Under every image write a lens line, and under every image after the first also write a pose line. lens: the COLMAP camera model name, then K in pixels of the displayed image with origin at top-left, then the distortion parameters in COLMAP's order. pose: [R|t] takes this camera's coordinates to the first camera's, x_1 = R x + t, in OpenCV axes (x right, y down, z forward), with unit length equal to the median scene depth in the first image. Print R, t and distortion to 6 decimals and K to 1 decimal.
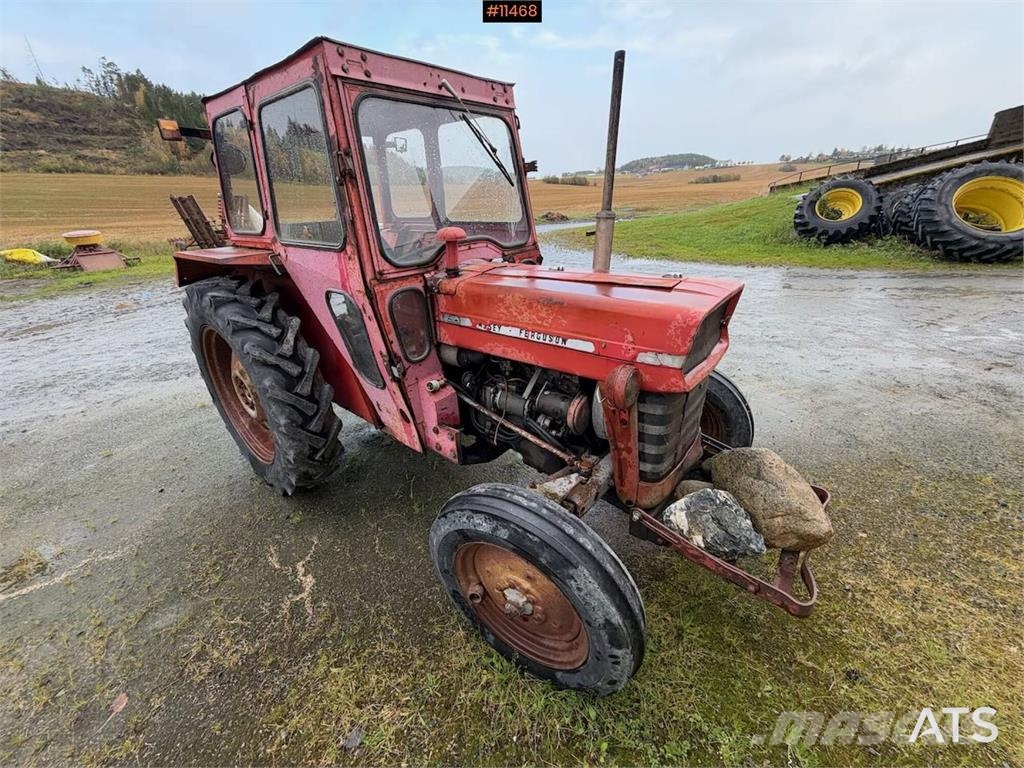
lens RADIAL K [[416.5, 0, 512.0], [0, 416.5, 384.0], [0, 0, 1]] dist [0.006264, 0.000043]
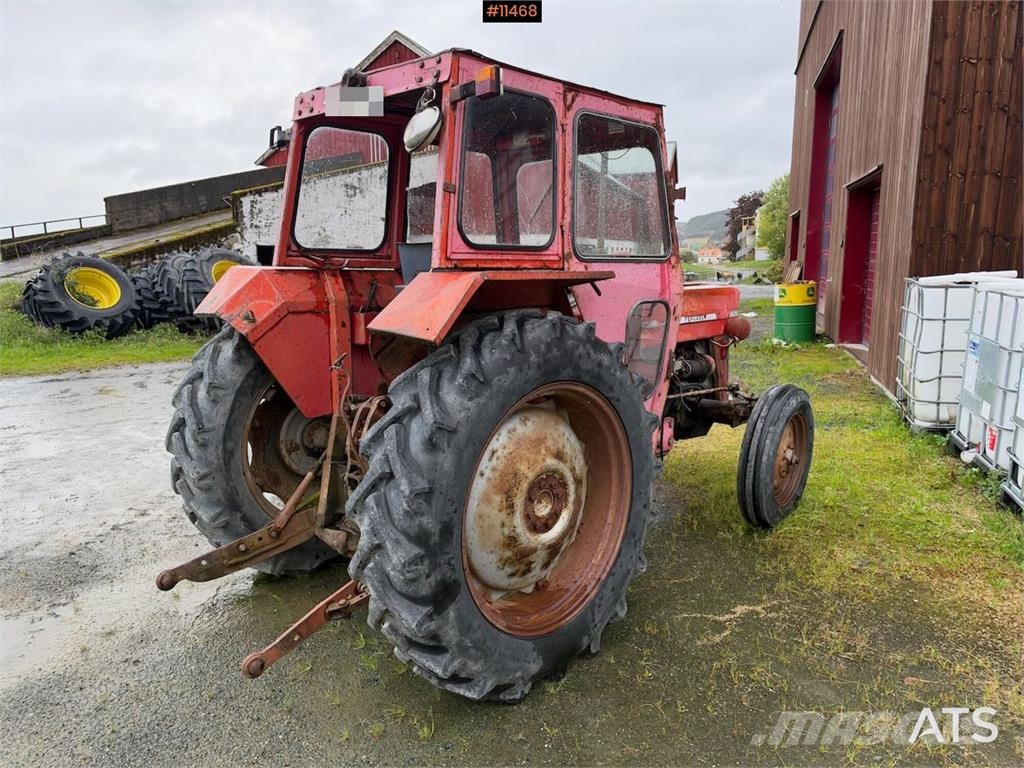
lens RADIAL K [[753.7, 0, 511.0], [0, 753.7, 372.2], [0, 0, 1]] dist [0.119074, -0.130038]
pose [[0.080254, -0.093758, 0.992355, -2.474441], [0.412313, 0.909523, 0.052587, -0.321478], [-0.907500, 0.404941, 0.111650, 1.249950]]
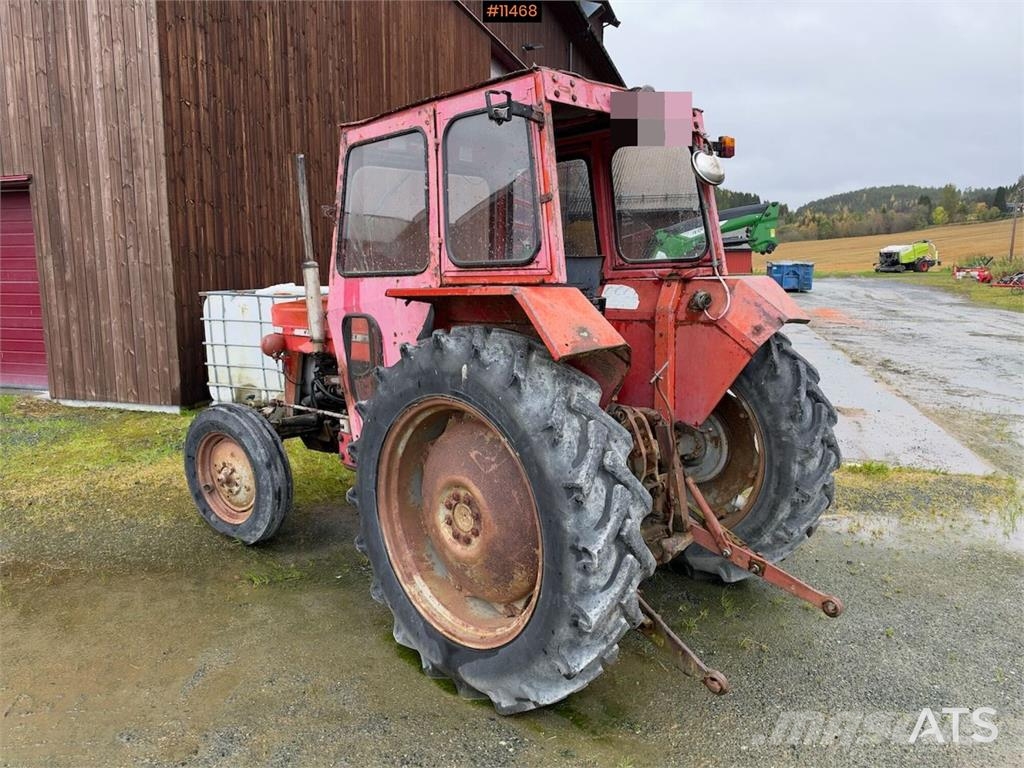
lens RADIAL K [[756.4, 0, 512.2], [0, 756.4, 360.5], [0, 0, 1]] dist [0.081282, -0.200759]
pose [[-0.990824, 0.045556, 0.127248, -0.678866], [0.105135, 0.851429, 0.513824, -1.339635], [-0.084936, 0.522487, -0.848406, 3.205355]]
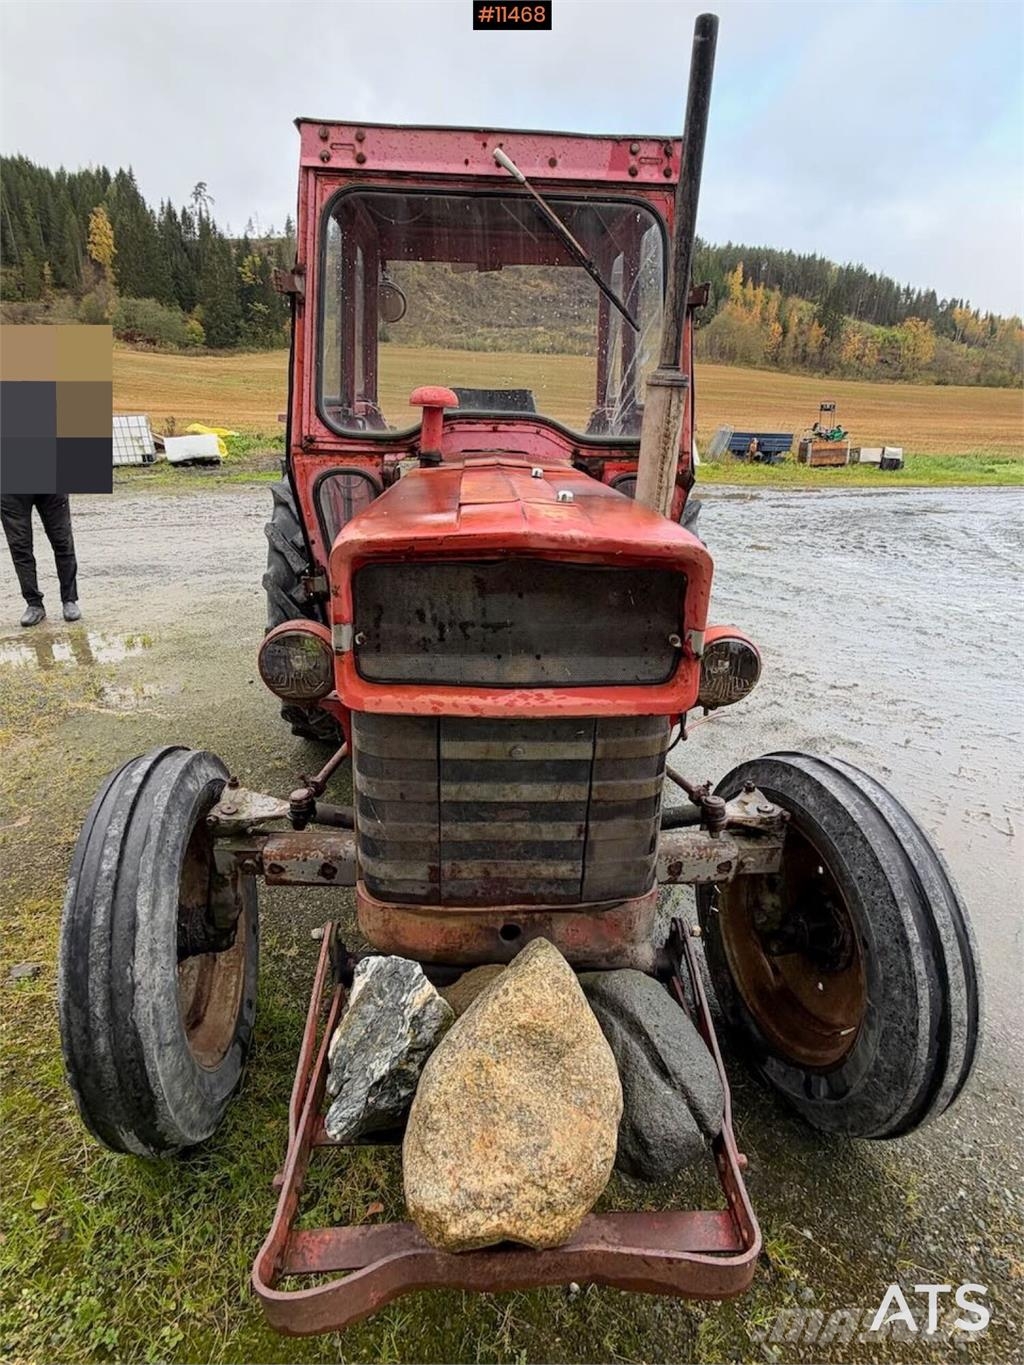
lens RADIAL K [[719.0, 0, 512.0], [0, 719.0, 682.5], [0, 0, 1]] dist [-0.004140, -0.001038]
pose [[0.665263, 0.321991, -0.673607, 0.821472], [-0.357662, 0.929404, 0.091034, -0.113985], [0.655365, 0.180362, 0.733462, 0.399352]]
